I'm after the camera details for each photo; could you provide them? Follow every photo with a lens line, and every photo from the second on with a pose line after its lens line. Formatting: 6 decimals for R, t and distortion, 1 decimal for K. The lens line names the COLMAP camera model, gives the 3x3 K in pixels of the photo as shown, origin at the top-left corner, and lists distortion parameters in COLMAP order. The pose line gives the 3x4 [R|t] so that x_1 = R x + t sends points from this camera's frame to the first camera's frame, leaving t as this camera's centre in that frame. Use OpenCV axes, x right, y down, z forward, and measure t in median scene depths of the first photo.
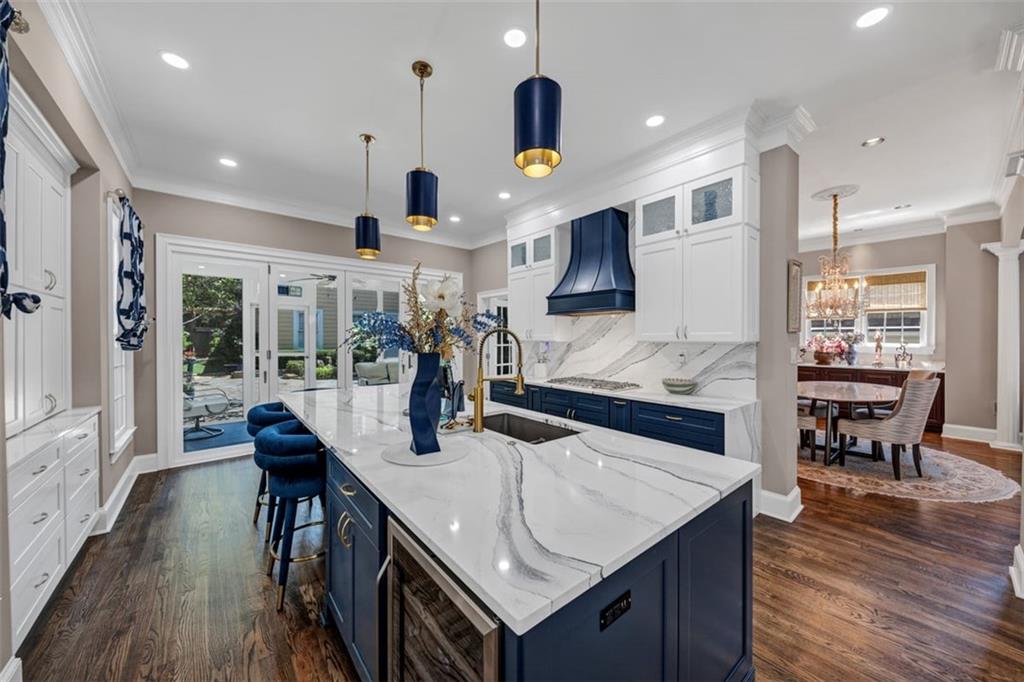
lens RADIAL K [[363.4, 0, 494.8], [0, 363.4, 337.8], [0, 0, 1]] dist [-0.000677, -0.004651]
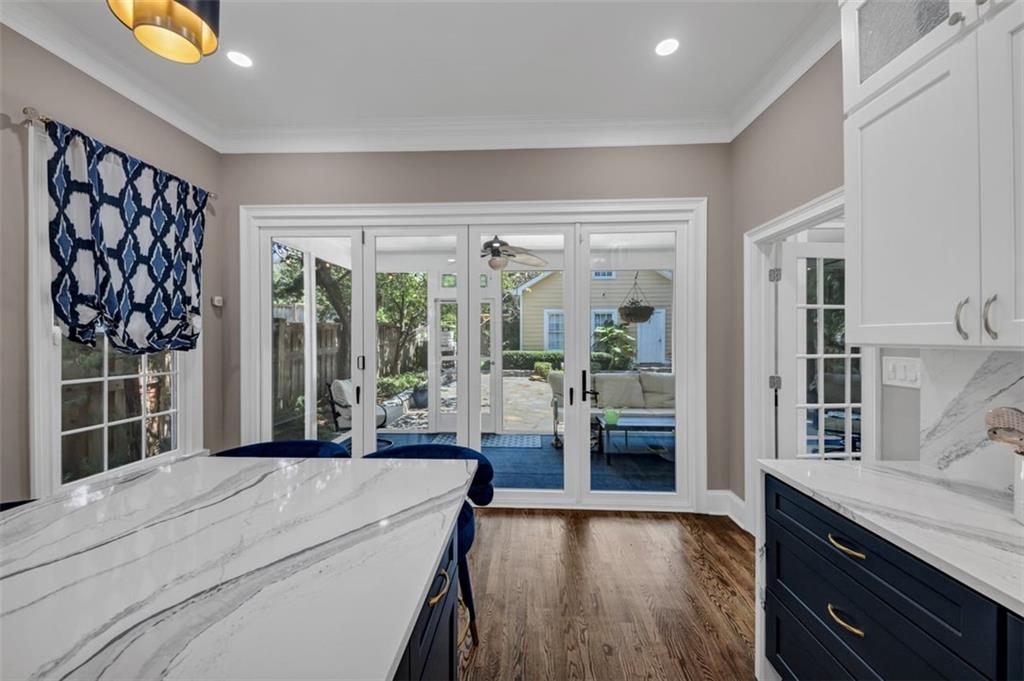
lens RADIAL K [[363.4, 0, 494.8], [0, 363.4, 337.3], [0, 0, 1]] dist [-0.000677, -0.004651]
pose [[0.752889, -0.002274, -0.658144, 0.027030], [-0.002308, 0.999979, -0.006096, 0.006668], [0.658144, 0.006109, 0.752867, 1.117533]]
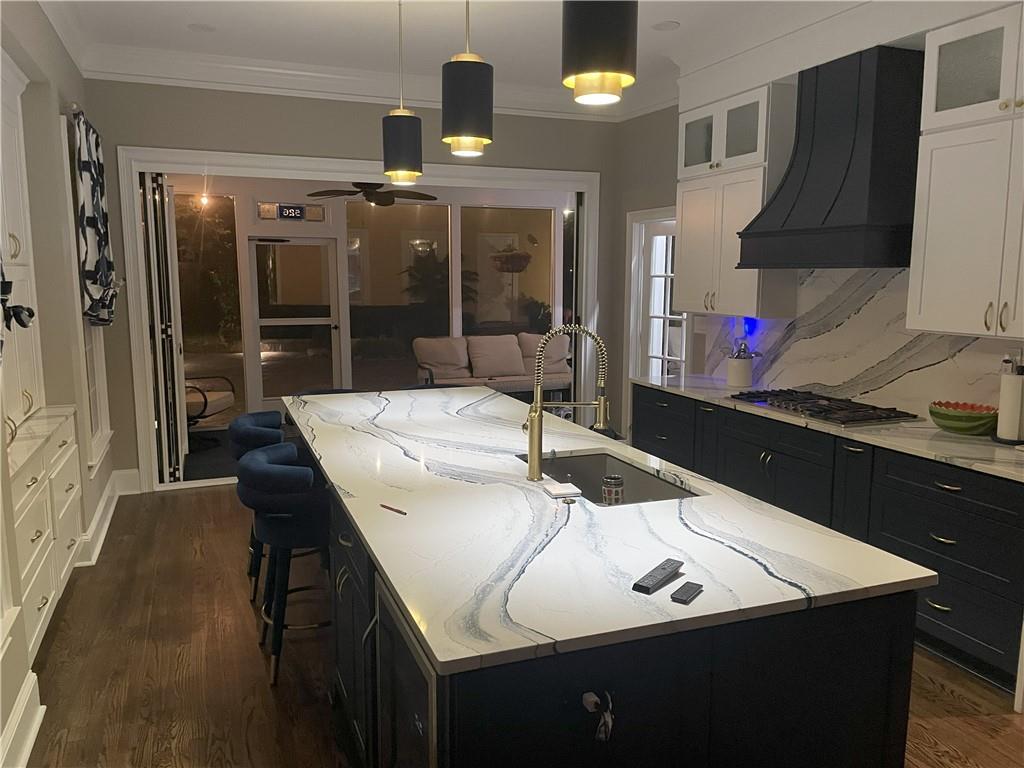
lens RADIAL K [[750.6, 0, 467.5], [0, 750.6, 384.4], [0, 0, 1]] dist [0.002731, -0.002789]
pose [[0.948247, 0.046616, -0.314095, 0.184687], [-0.001009, 0.989603, 0.143824, -0.080213], [0.317533, -0.136063, 0.938435, -0.216712]]
